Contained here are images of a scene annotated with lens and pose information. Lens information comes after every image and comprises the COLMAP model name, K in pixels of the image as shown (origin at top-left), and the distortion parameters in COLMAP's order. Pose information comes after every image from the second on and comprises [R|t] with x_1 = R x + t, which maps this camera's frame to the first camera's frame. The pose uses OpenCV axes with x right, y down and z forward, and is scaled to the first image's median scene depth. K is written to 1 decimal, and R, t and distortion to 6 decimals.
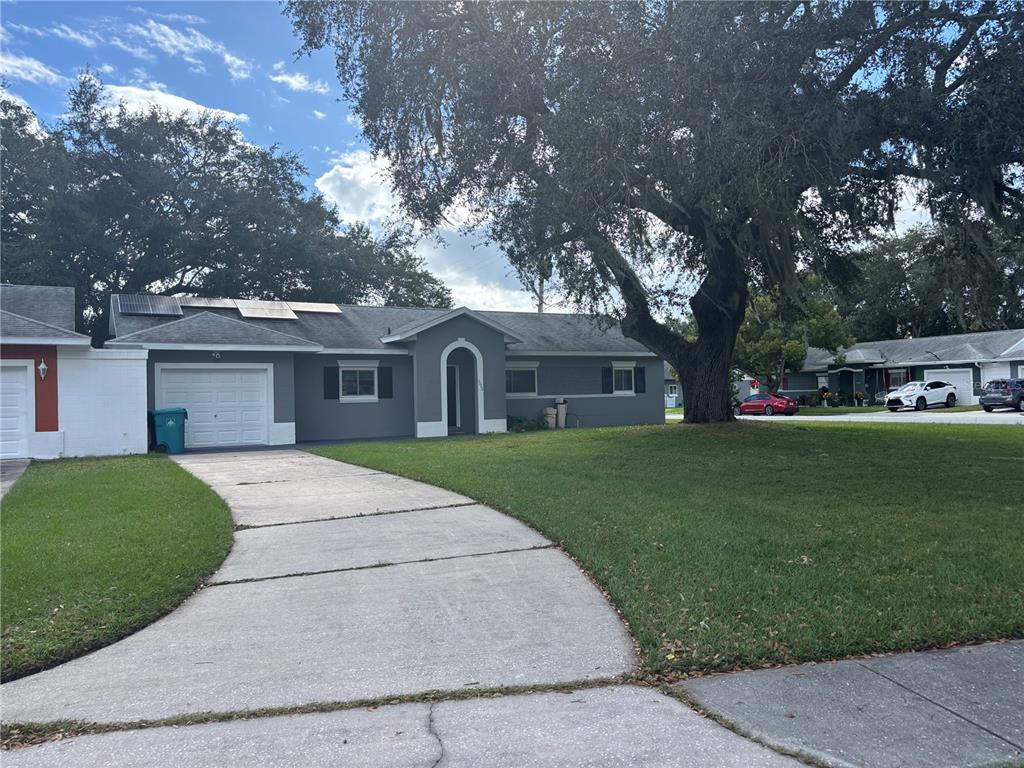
lens RADIAL K [[783.5, 0, 511.7], [0, 783.5, 390.3], [0, 0, 1]] dist [0.057683, -0.062457]
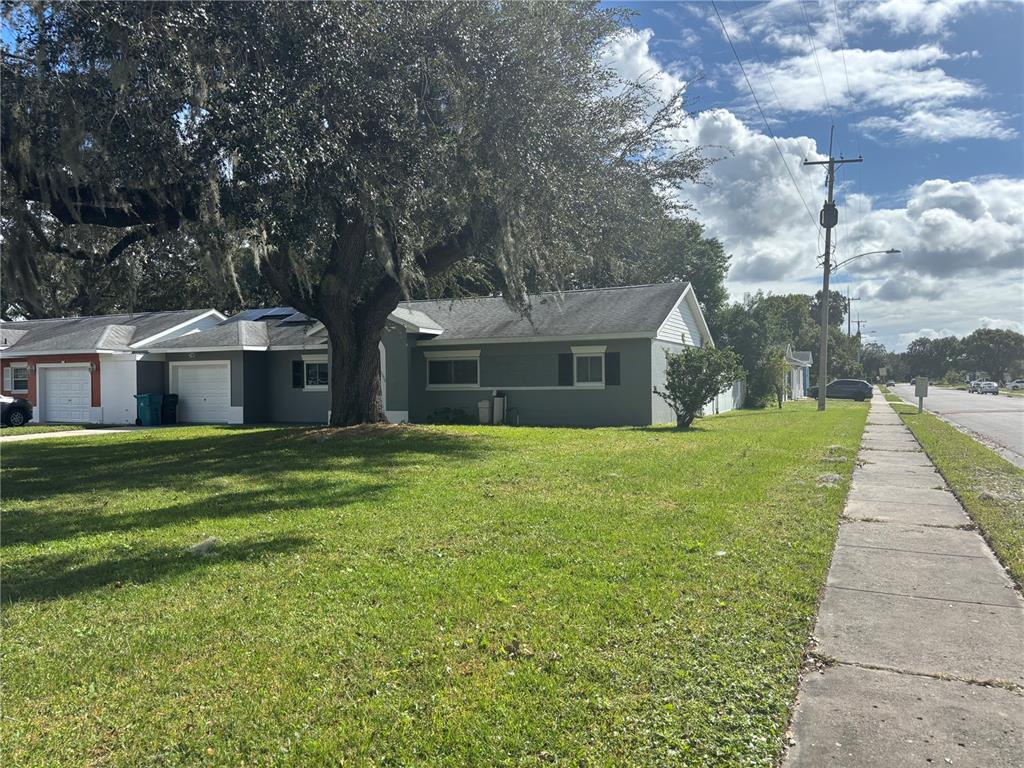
lens RADIAL K [[783.5, 0, 520.1], [0, 783.5, 388.5], [0, 0, 1]] dist [0.057683, -0.062457]
pose [[0.596698, 0.018365, -0.802256, 0.898121], [0.004490, 0.999646, 0.026224, -0.017368], [0.802453, -0.019250, 0.596404, 0.545334]]
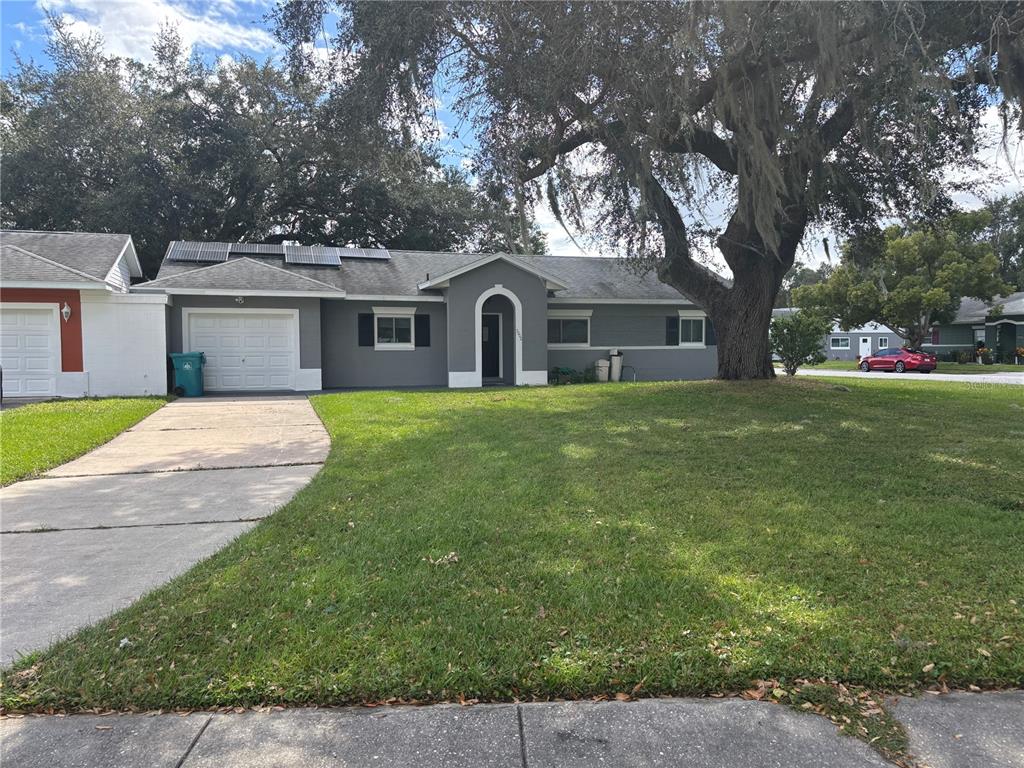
lens RADIAL K [[783.5, 0, 513.9], [0, 783.5, 388.7], [0, 0, 1]] dist [0.057683, -0.062457]
pose [[0.978823, 0.028179, -0.202758, 0.151936], [-0.015360, 0.997798, 0.064518, -0.002012], [0.204130, -0.060037, 0.977101, 0.064312]]
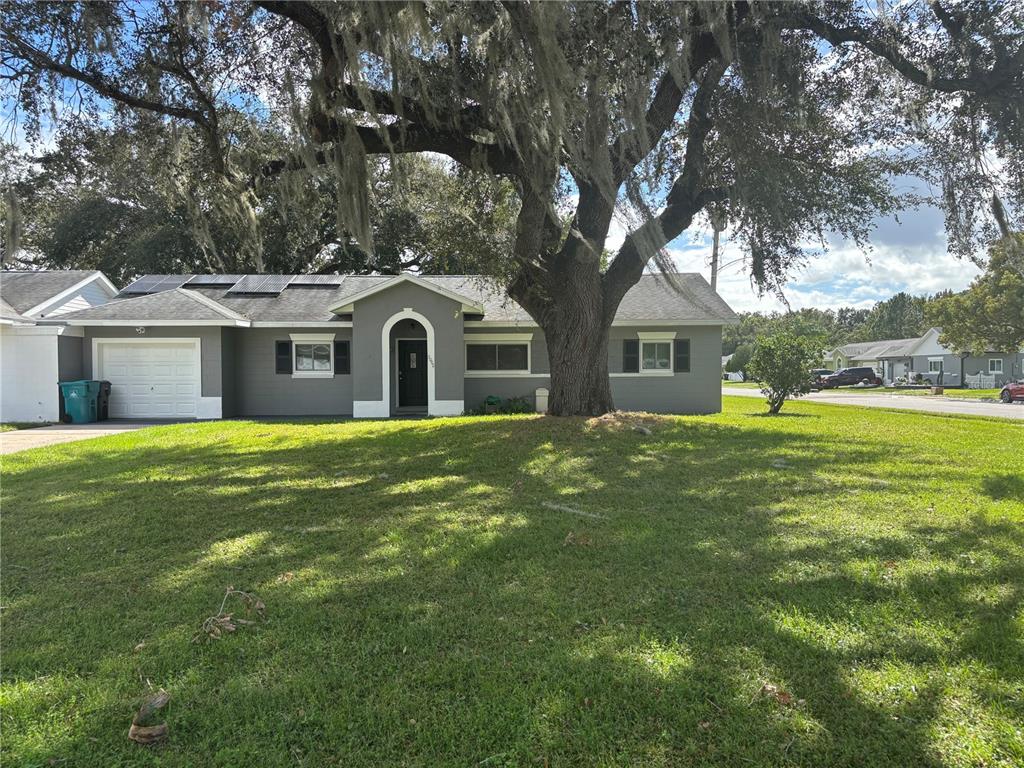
lens RADIAL K [[783.5, 0, 502.5], [0, 783.5, 382.1], [0, 0, 1]] dist [0.057683, -0.062457]
pose [[0.878114, 0.021934, -0.477949, 0.462703], [-0.009505, 0.999551, 0.028408, -0.008856], [0.478357, -0.020403, 0.877928, 0.265673]]
